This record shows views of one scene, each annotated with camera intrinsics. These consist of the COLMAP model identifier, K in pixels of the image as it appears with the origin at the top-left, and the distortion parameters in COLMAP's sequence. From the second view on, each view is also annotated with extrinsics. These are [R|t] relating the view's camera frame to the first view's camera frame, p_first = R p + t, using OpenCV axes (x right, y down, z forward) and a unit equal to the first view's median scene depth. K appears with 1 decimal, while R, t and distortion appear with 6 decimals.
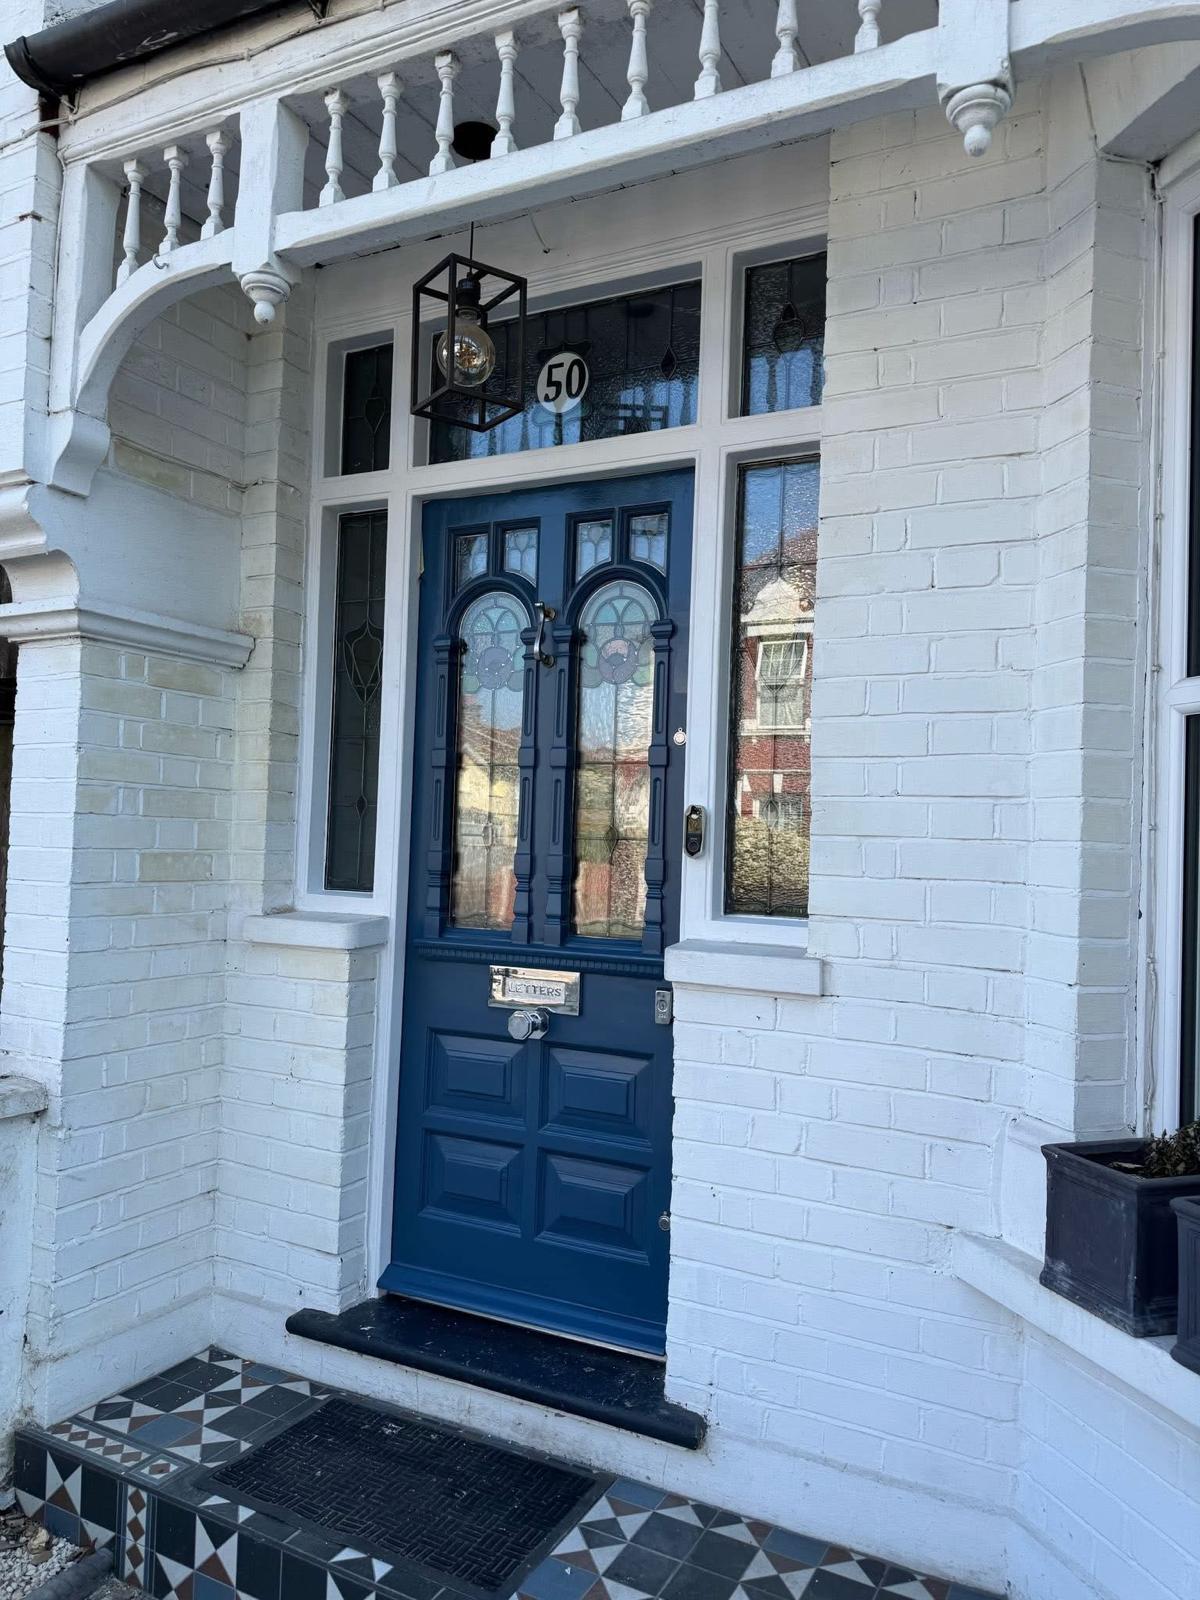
lens RADIAL K [[1140.0, 0, 595.1], [0, 1140.0, 809.2], [0, 0, 1]] dist [0.035763, -0.044661]
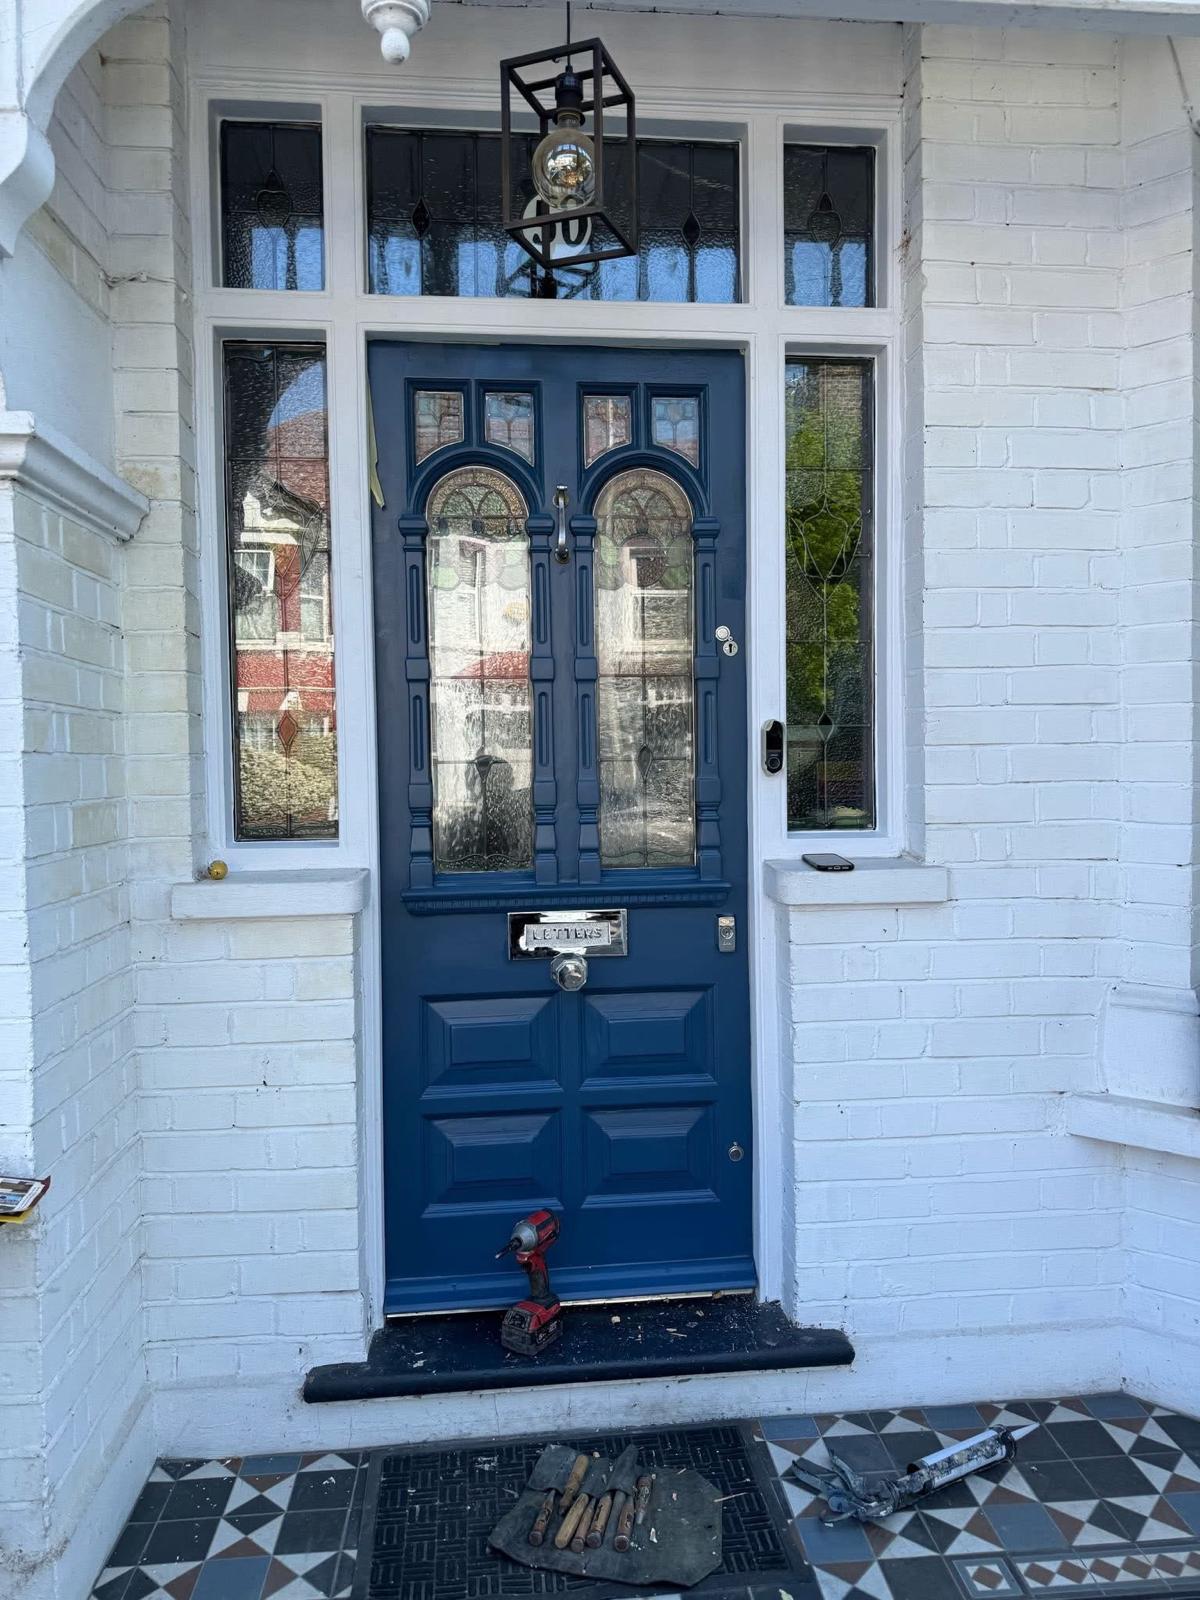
lens RADIAL K [[1147.6, 0, 600.0], [0, 1147.6, 800.0], [0, 0, 1]] dist [0.010085, -0.009798]
pose [[0.835973, -0.061662, 0.545296, -0.535449], [0.024147, 0.996838, 0.075704, -0.011241], [-0.548240, -0.050119, 0.834818, 0.269062]]
